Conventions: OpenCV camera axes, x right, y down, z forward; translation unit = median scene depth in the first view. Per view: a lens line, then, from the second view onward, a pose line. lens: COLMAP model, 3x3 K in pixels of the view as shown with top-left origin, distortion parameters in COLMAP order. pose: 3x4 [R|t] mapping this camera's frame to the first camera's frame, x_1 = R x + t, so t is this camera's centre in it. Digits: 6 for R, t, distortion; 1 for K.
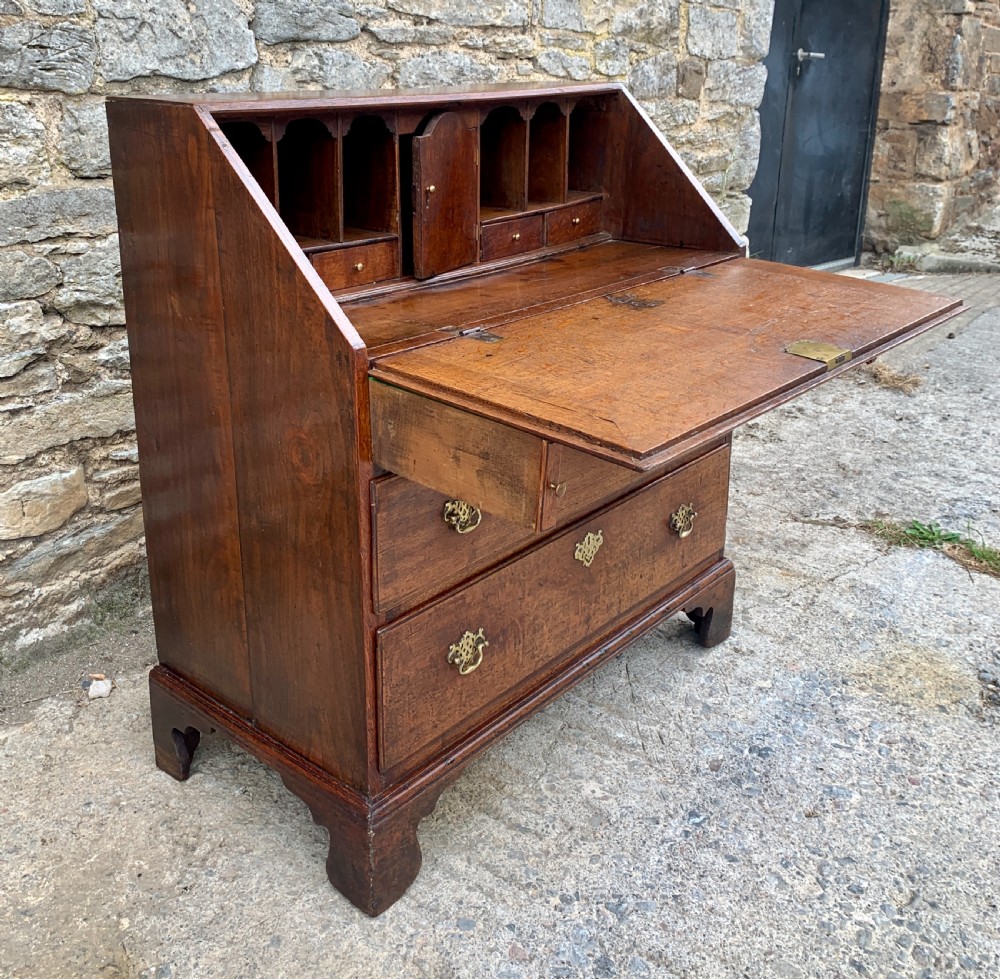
lens RADIAL K [[1117.3, 0, 477.8], [0, 1117.3, 382.8], [0, 0, 1]] dist [0.014251, 0.000000]
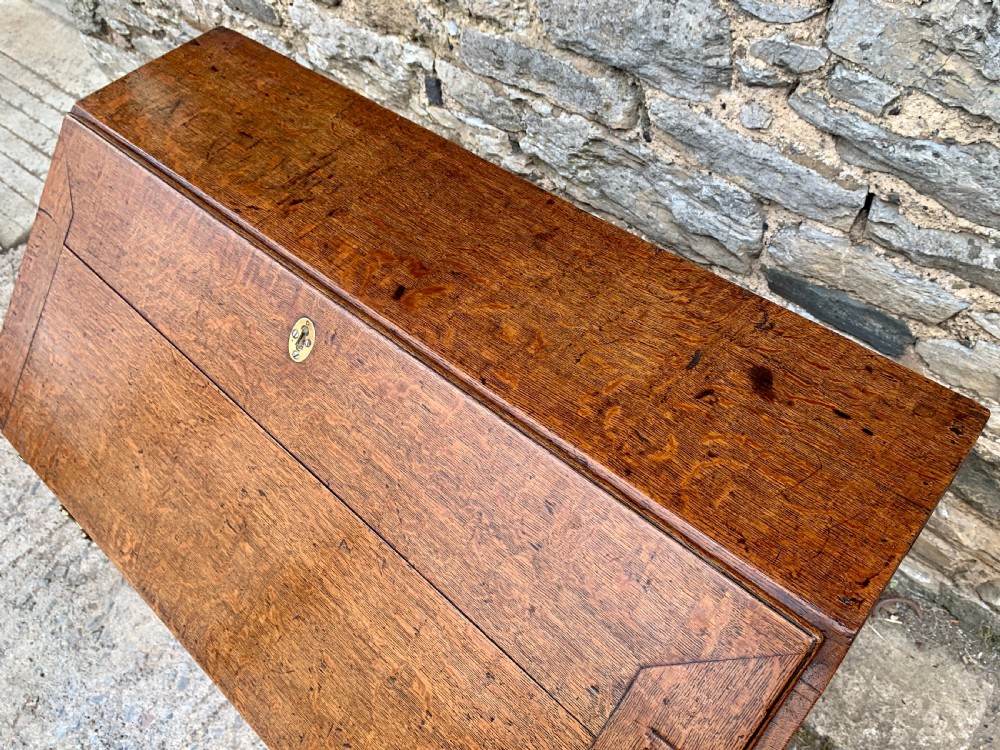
lens RADIAL K [[764.0, 0, 510.3], [0, 764.0, 372.3], [0, 0, 1]] dist [0.004464, 0.000241]
pose [[-0.014972, 0.787695, -0.615883, 0.211217], [-0.212630, 0.599355, 0.771726, -0.476238], [0.977018, 0.142509, 0.158514, 0.902163]]
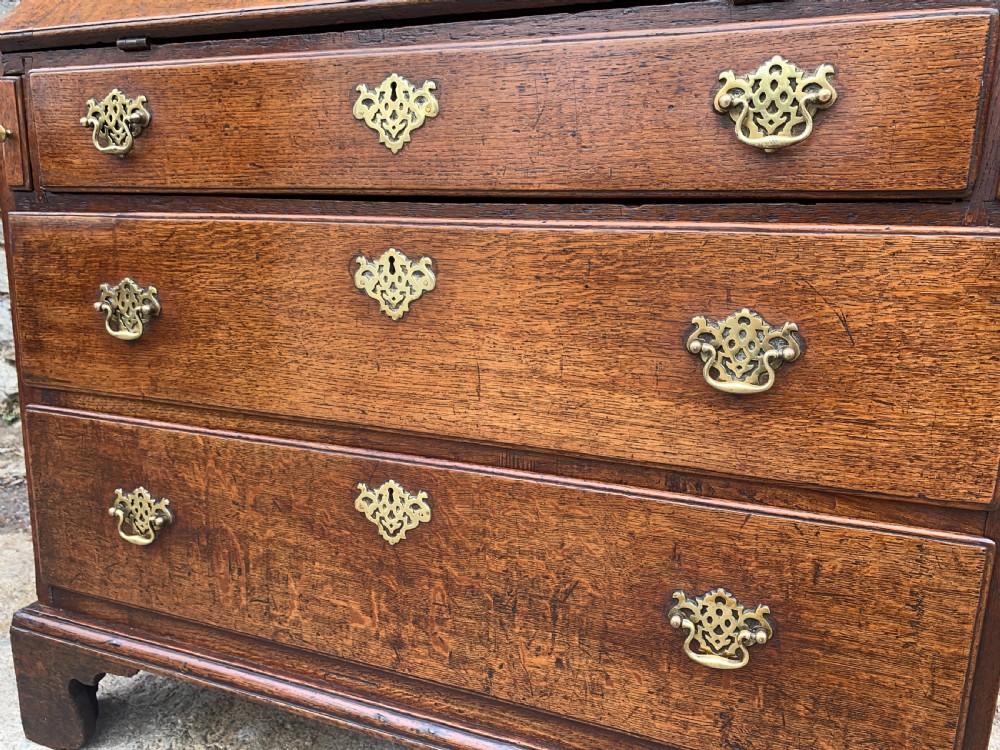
lens RADIAL K [[764.0, 0, 505.2], [0, 764.0, 384.2], [0, 0, 1]] dist [0.004464, 0.000241]
pose [[0.333575, 0.203681, -0.920457, 0.402548], [-0.294327, 0.950076, 0.103571, 0.028054], [0.895600, 0.236367, 0.376870, 0.785390]]
